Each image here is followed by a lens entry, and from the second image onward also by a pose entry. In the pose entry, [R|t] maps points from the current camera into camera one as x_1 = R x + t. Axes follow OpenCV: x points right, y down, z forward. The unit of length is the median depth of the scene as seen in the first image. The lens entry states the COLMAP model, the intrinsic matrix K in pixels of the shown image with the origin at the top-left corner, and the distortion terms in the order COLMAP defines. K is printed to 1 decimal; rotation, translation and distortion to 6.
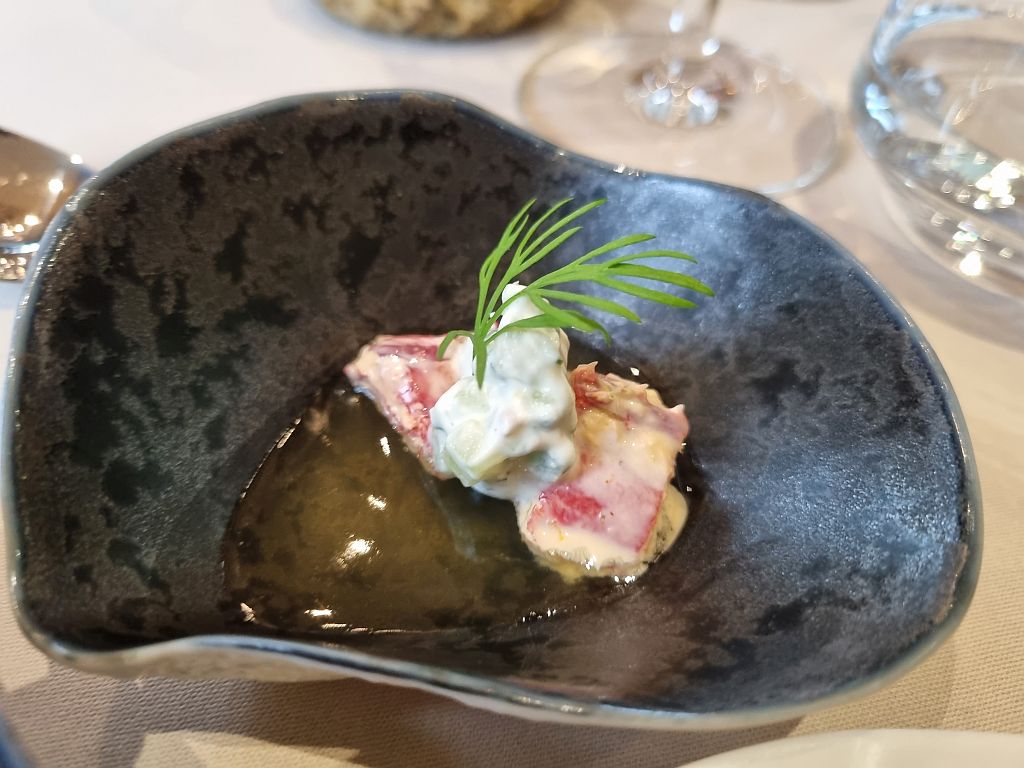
lens RADIAL K [[808.4, 0, 512.0], [0, 808.4, 384.0], [0, 0, 1]] dist [-0.050270, 0.000058]
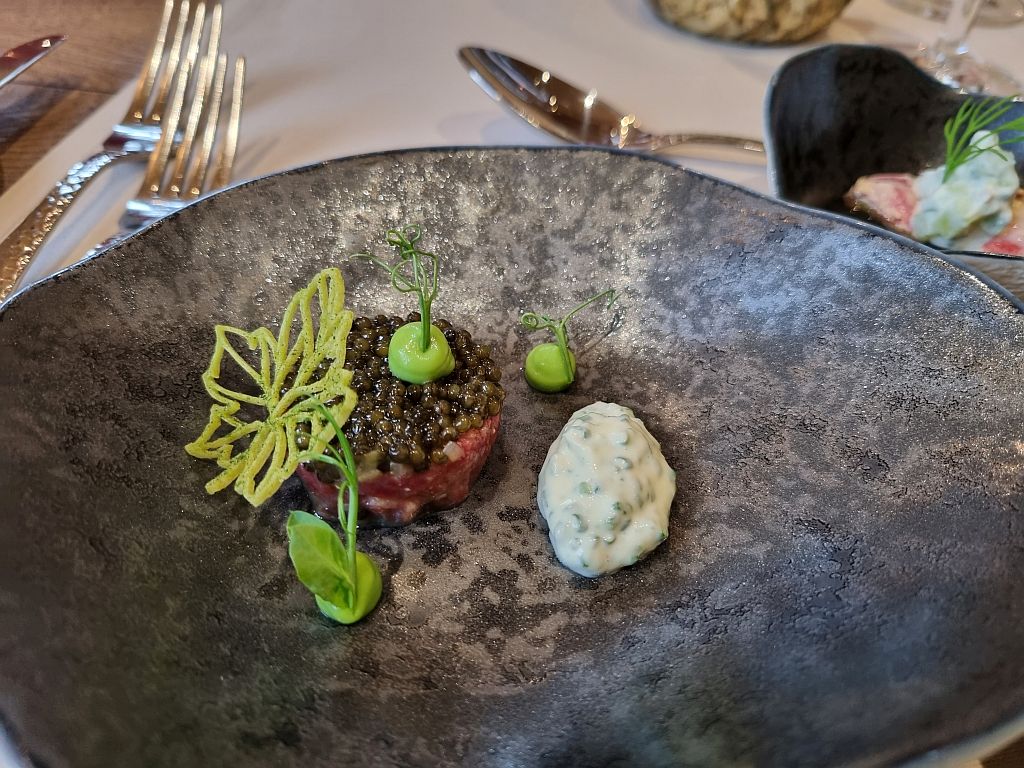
lens RADIAL K [[788.7, 0, 512.0], [0, 788.7, 384.0], [0, 0, 1]] dist [-0.010227, -0.000974]
pose [[0.999574, 0.026857, -0.011439, -0.982074], [-0.027483, 0.997901, -0.058632, 0.564475], [0.009840, 0.058921, 0.998214, -0.795723]]
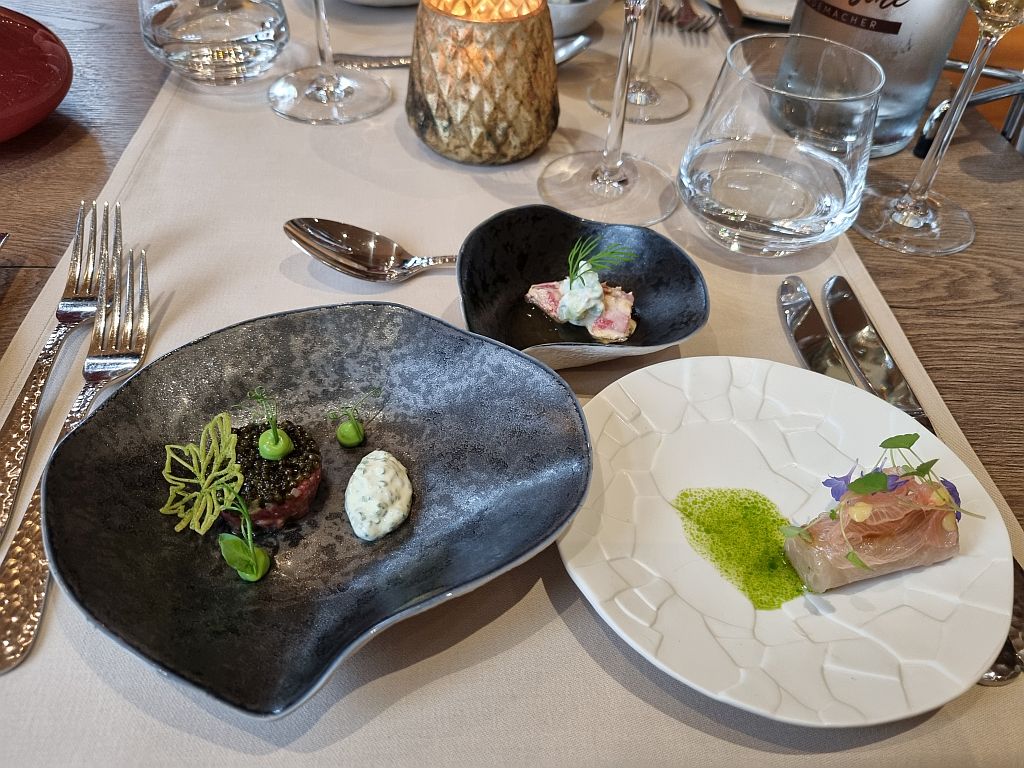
lens RADIAL K [[759.9, 0, 512.0], [0, 759.9, 384.0], [0, 0, 1]] dist [0.032870, -0.000255]
pose [[0.988640, -0.112011, 0.100222, -0.620906], [0.113732, 0.993444, -0.011607, 0.369933], [-0.098264, 0.022874, 0.994897, -2.034745]]
